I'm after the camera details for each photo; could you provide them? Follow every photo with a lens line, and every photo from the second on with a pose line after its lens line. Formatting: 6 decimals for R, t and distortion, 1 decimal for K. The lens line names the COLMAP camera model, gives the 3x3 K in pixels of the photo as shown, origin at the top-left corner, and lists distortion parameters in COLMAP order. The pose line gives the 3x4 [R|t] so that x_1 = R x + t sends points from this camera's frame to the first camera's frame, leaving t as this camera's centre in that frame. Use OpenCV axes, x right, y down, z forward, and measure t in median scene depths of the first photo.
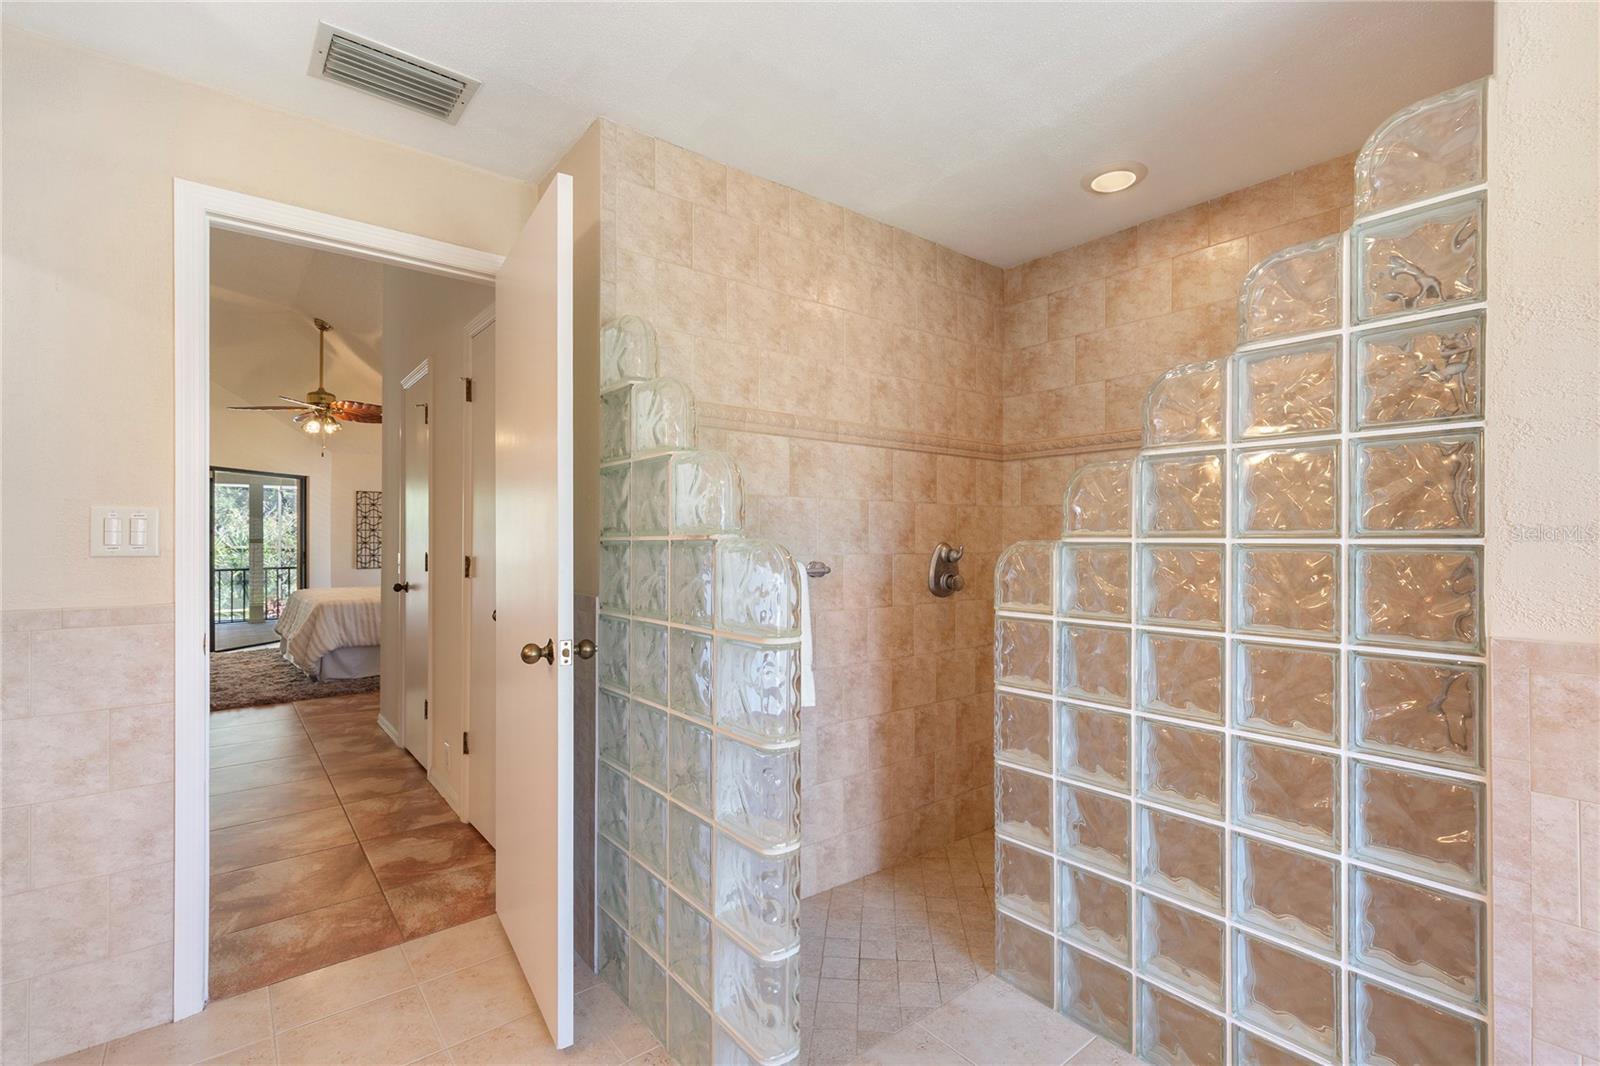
lens RADIAL K [[733.2, 0, 802.9], [0, 733.2, 538.9], [0, 0, 1]] dist [0.010881, -0.002324]
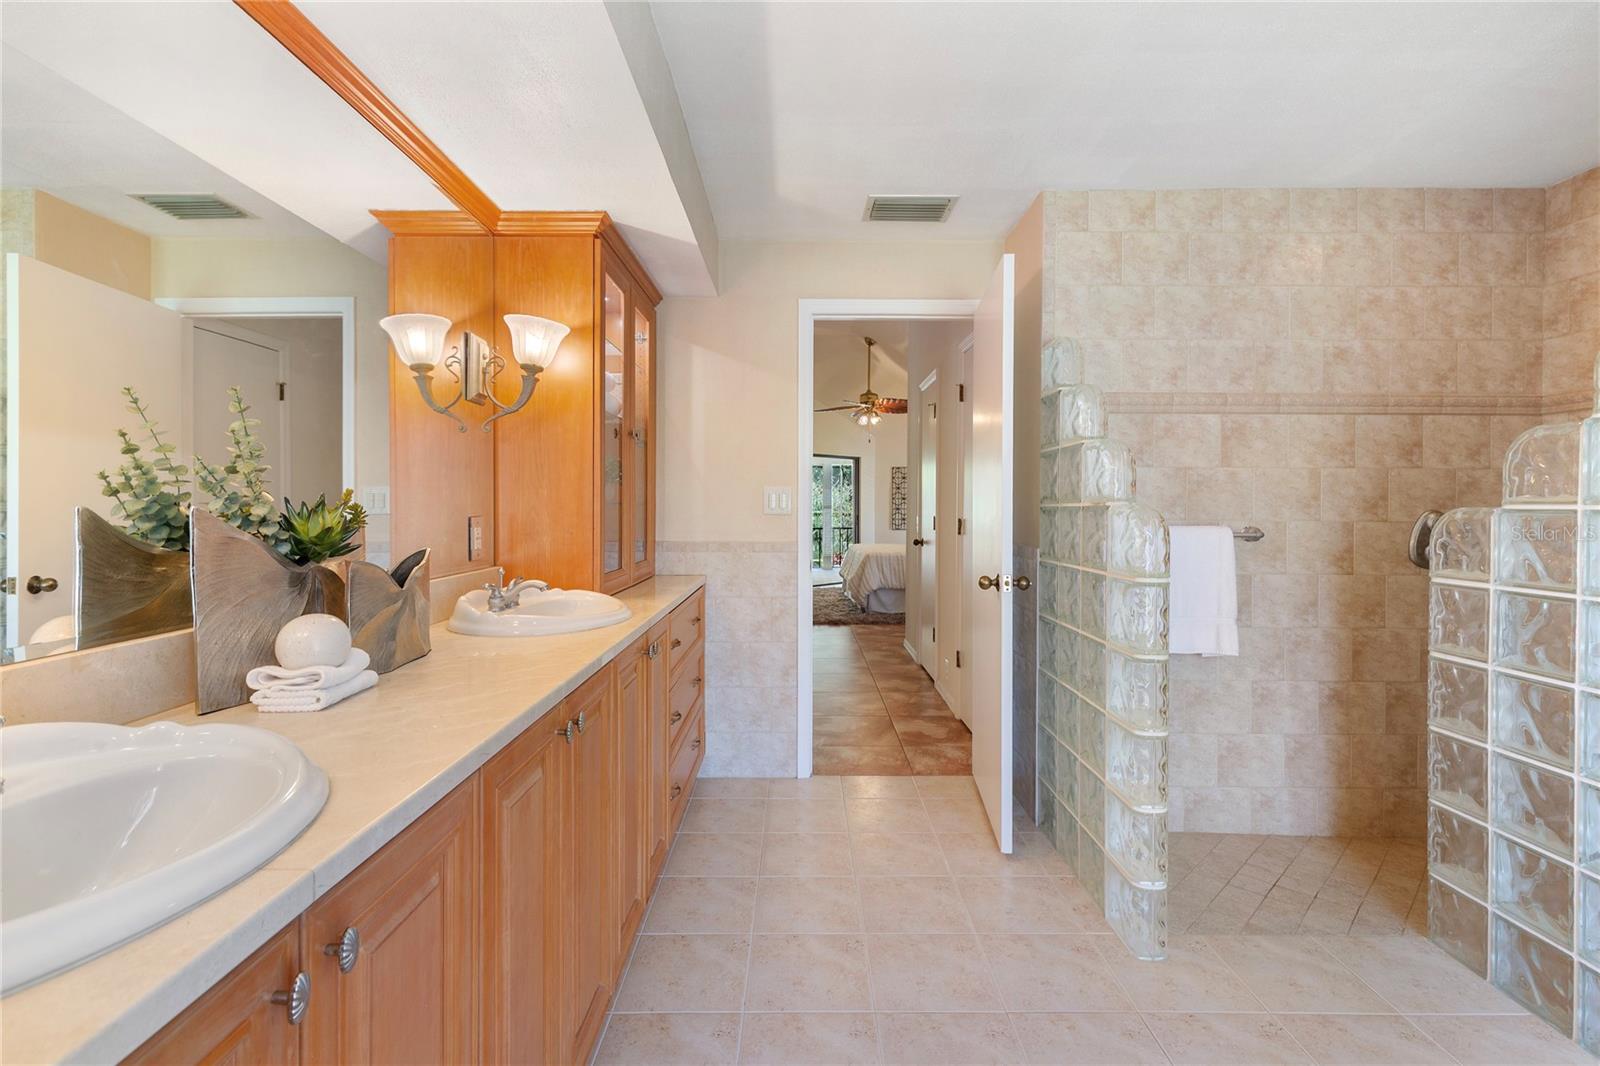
lens RADIAL K [[733.2, 0, 800.2], [0, 733.2, 517.3], [0, 0, 1]] dist [0.010881, -0.002324]
pose [[0.782127, 0.011657, -0.623010, 0.192158], [-0.002277, 0.999872, 0.015850, 0.001403], [0.623114, -0.010978, 0.782054, -0.288224]]
